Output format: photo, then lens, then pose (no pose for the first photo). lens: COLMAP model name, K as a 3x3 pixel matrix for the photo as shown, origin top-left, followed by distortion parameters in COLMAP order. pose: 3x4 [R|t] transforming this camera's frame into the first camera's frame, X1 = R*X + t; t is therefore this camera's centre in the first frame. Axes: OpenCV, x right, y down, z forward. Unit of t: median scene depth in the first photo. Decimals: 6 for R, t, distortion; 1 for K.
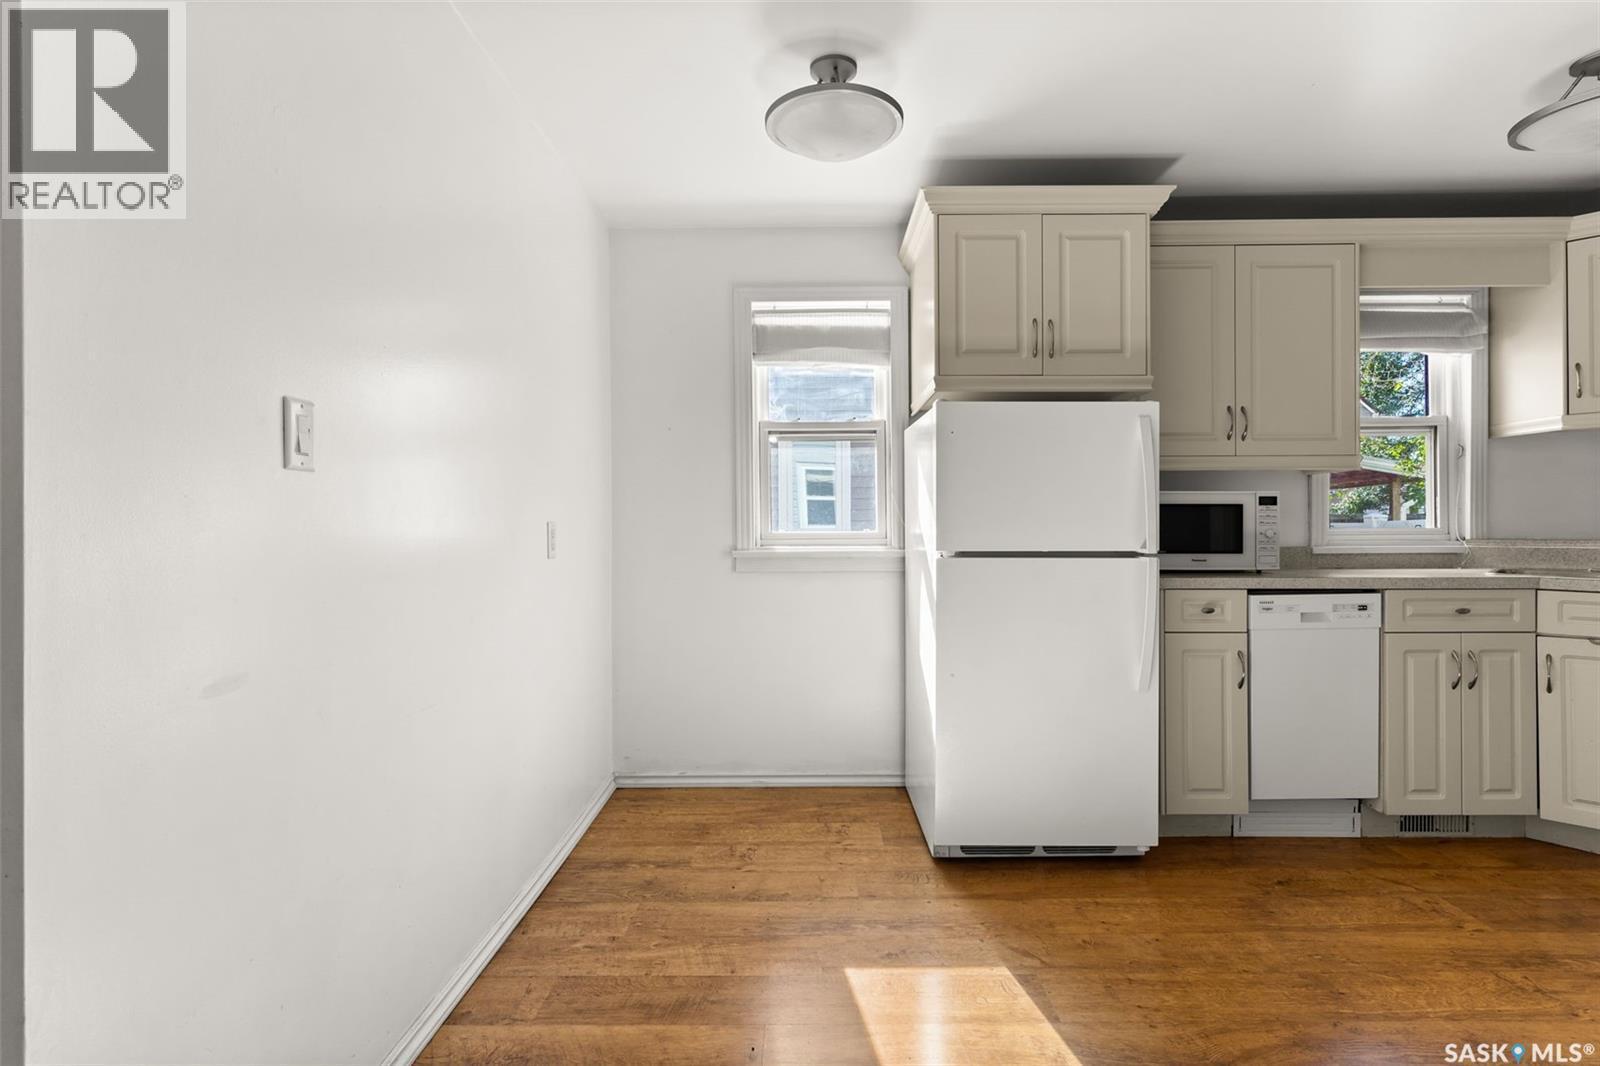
lens RADIAL K [[763.9, 0, 802.2], [0, 763.9, 528.8], [0, 0, 1]] dist [0.001812, -0.000221]
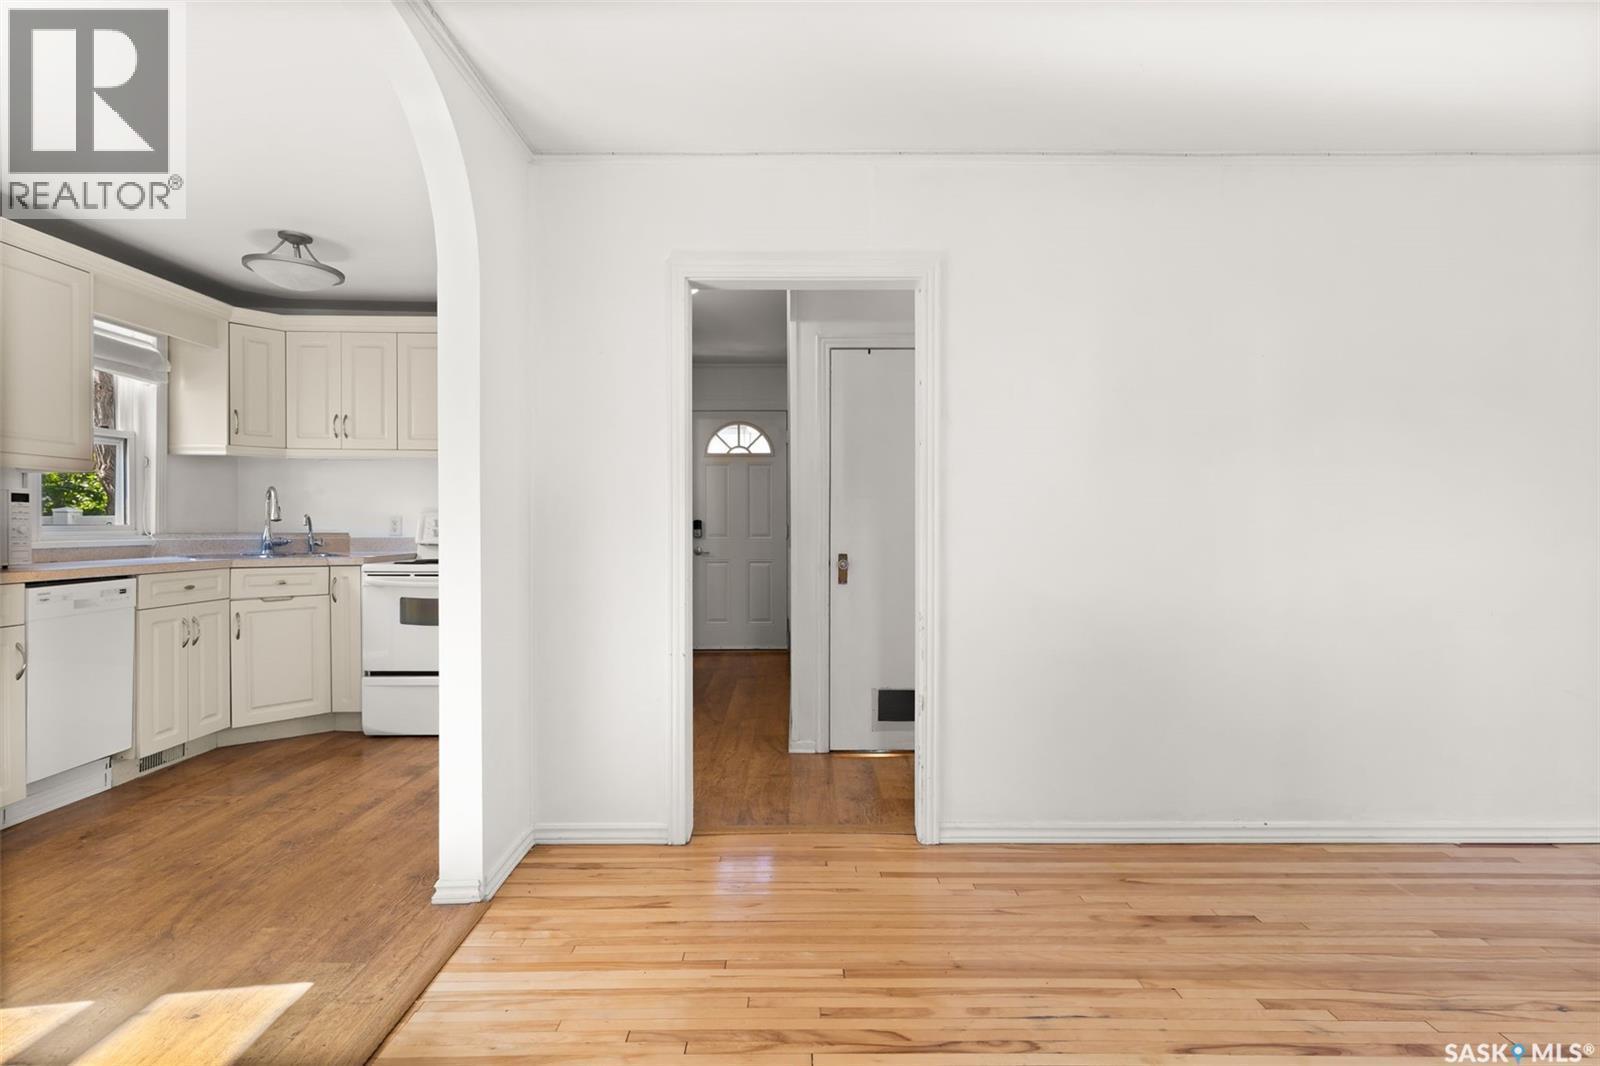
lens RADIAL K [[763.9, 0, 802.2], [0, 763.9, 528.8], [0, 0, 1]] dist [0.001812, -0.000221]
pose [[-0.013260, -0.001221, 0.999911, -0.473590], [-0.001848, 0.999998, 0.001196, 0.002454], [-0.999910, -0.001832, -0.013262, -0.044116]]
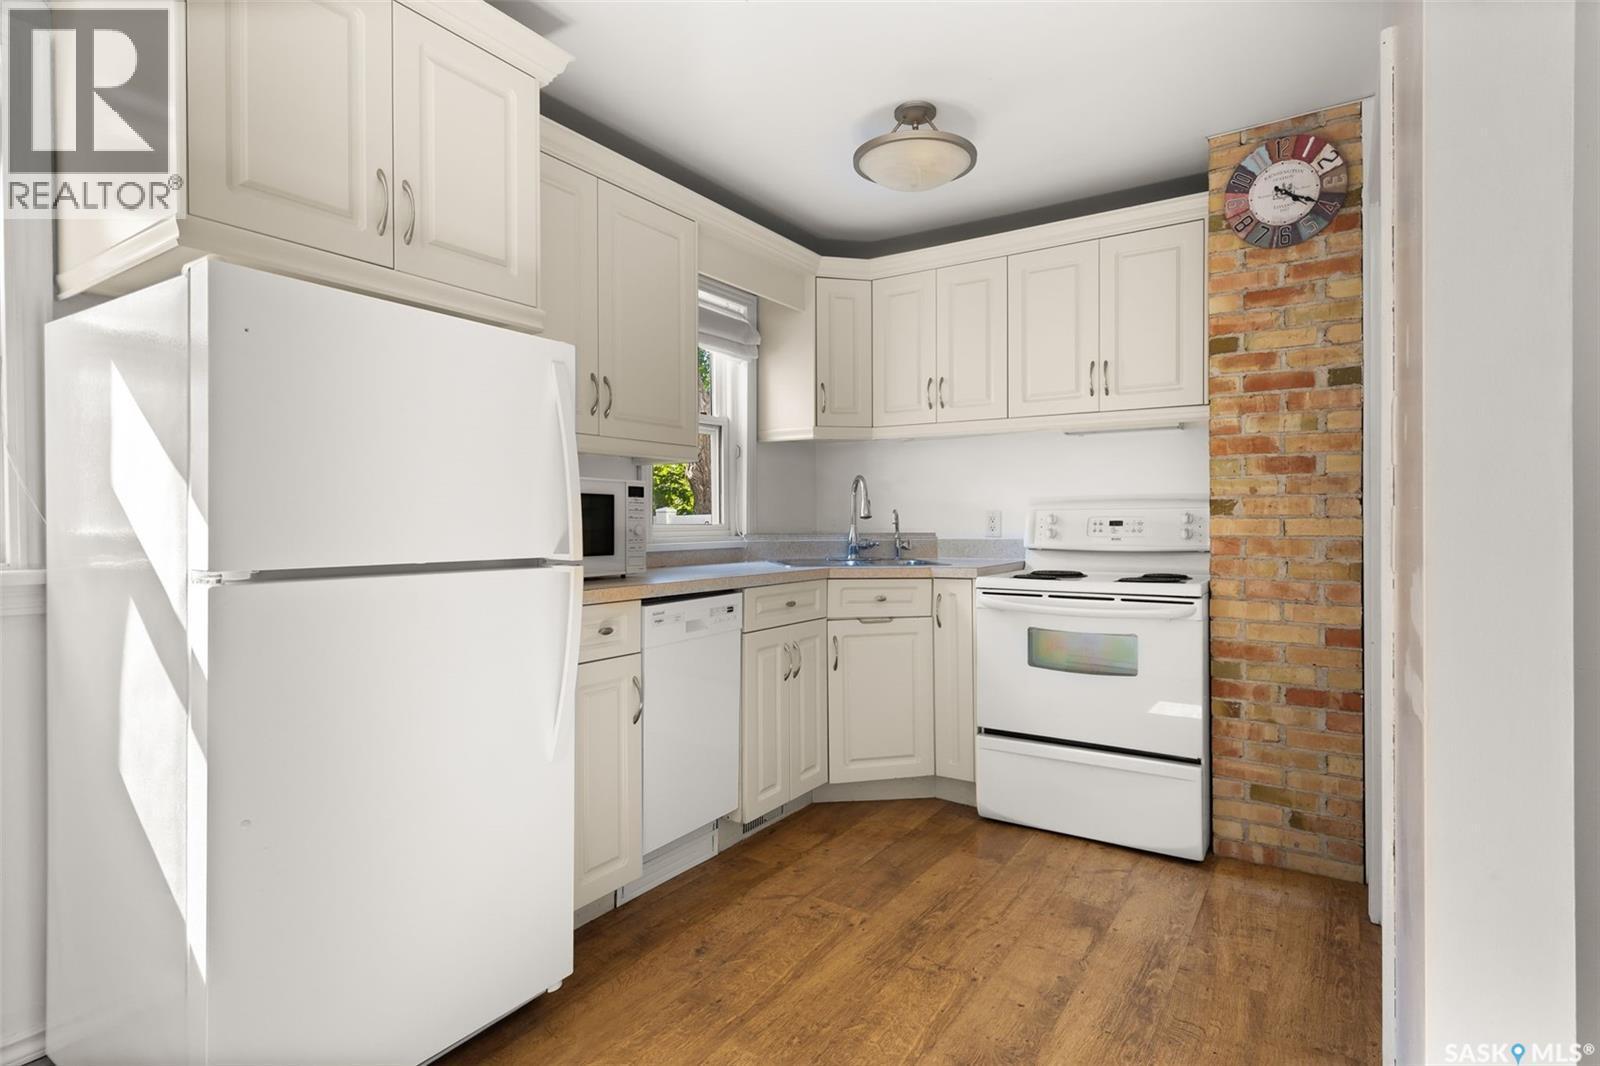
lens RADIAL K [[804.8, 0, 799.2], [0, 804.8, 525.8], [0, 0, 1]] dist [0.000932, -0.000141]
pose [[0.548475, -0.002348, 0.836164, -0.039891], [0.002765, 0.999996, 0.000994, 0.000780], [-0.836162, 0.001767, 0.548479, 0.391059]]
